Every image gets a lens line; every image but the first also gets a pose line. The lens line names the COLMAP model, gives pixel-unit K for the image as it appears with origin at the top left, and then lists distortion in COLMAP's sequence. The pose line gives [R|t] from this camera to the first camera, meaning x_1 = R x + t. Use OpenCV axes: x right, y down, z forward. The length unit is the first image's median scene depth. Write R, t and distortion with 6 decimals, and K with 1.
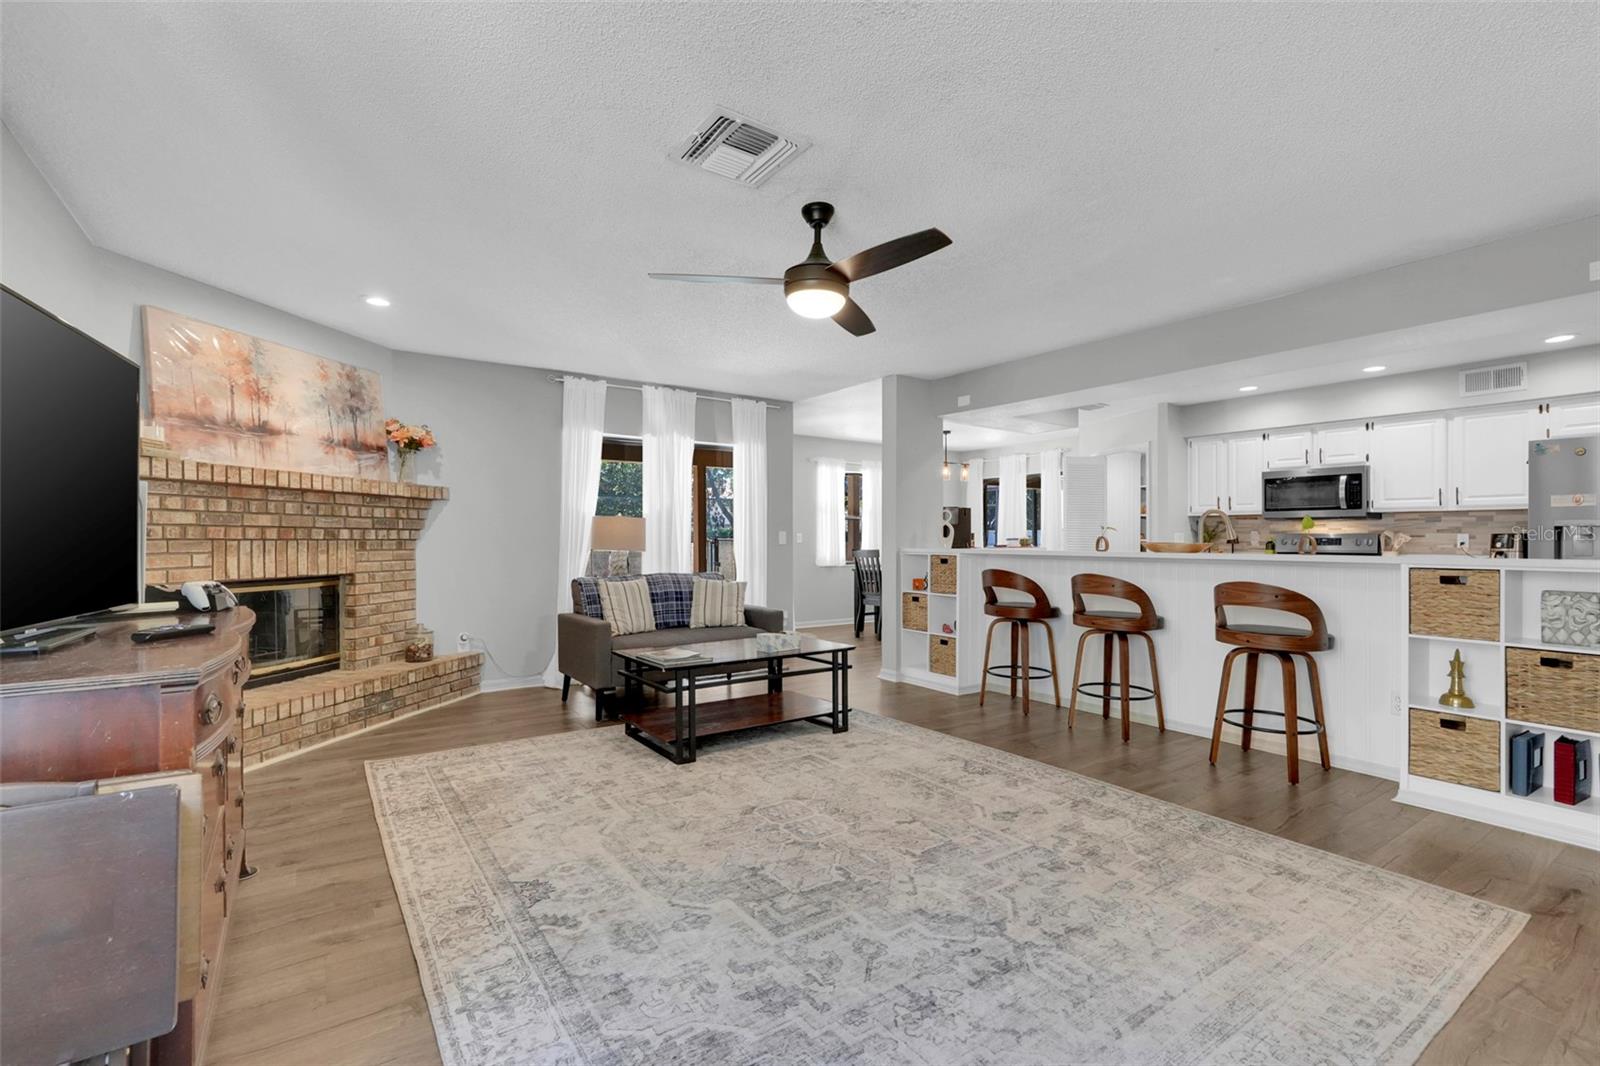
lens RADIAL K [[723.9, 0, 800.2], [0, 723.9, 538.0], [0, 0, 1]] dist [0.000040, 0.000129]
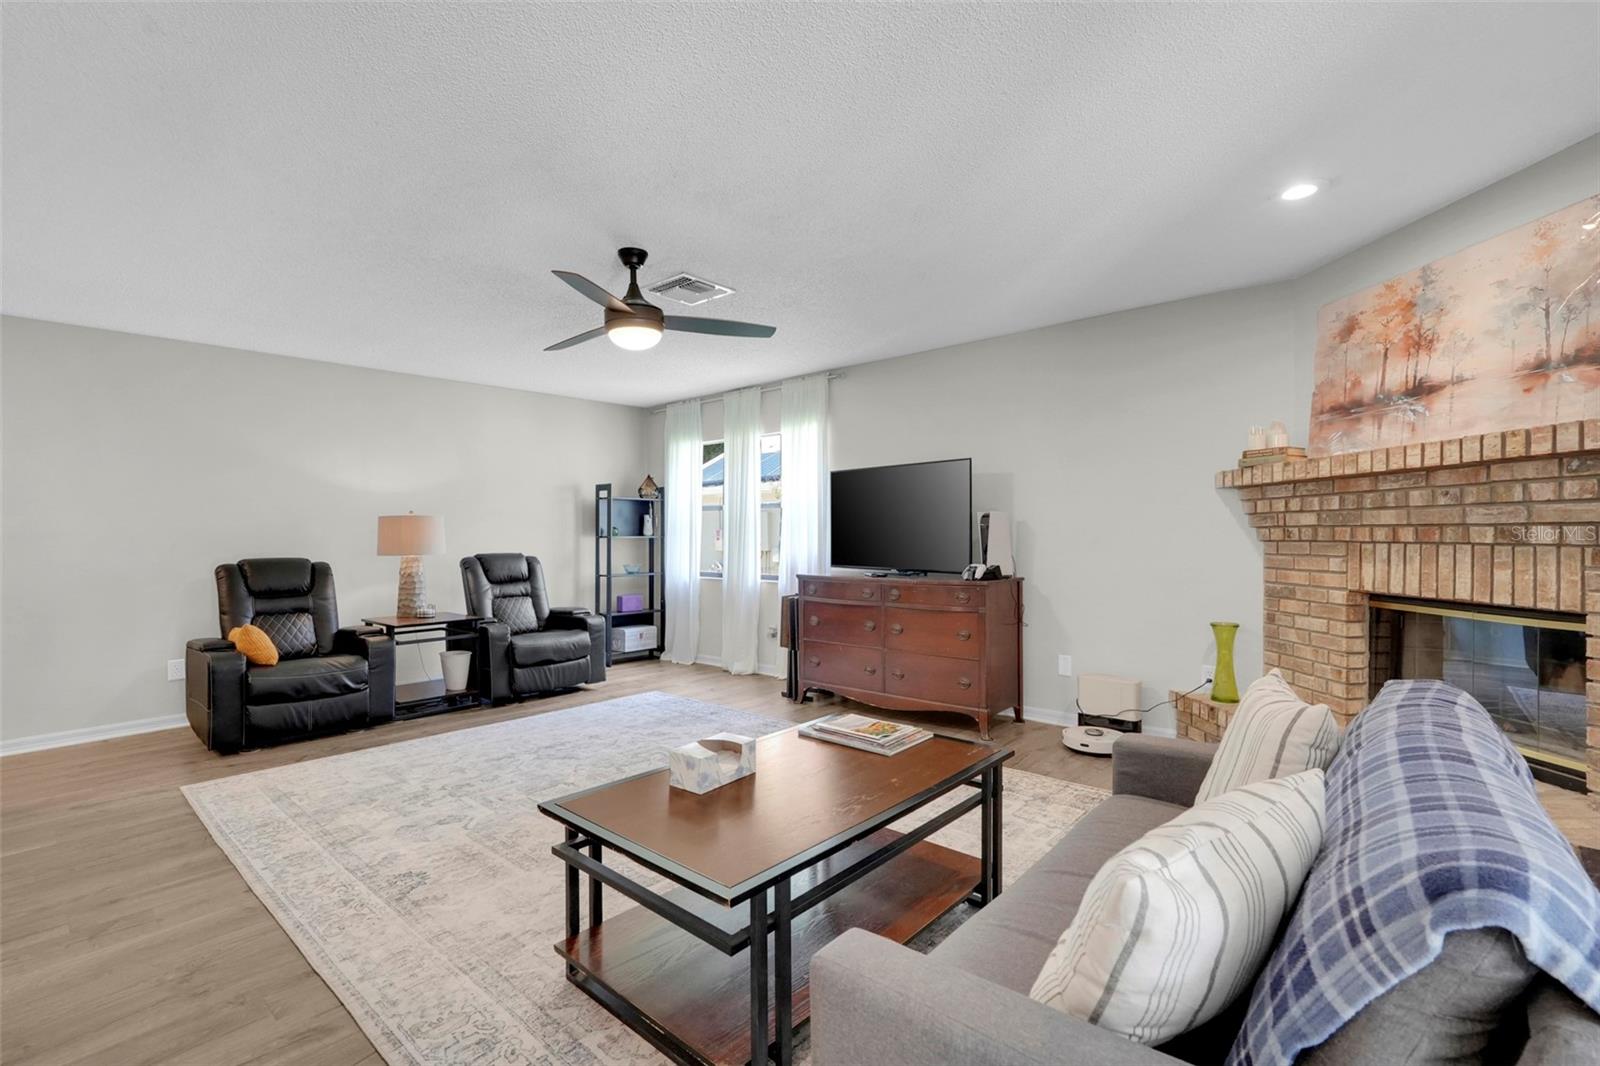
lens RADIAL K [[723.9, 0, 798.1], [0, 723.9, 533.7], [0, 0, 1]] dist [0.000040, 0.000129]
pose [[-0.972388, 0.008836, -0.233203, 0.032128], [0.009399, 0.999955, -0.001302, -0.012890], [0.233181, -0.003458, -0.972427, 1.691508]]
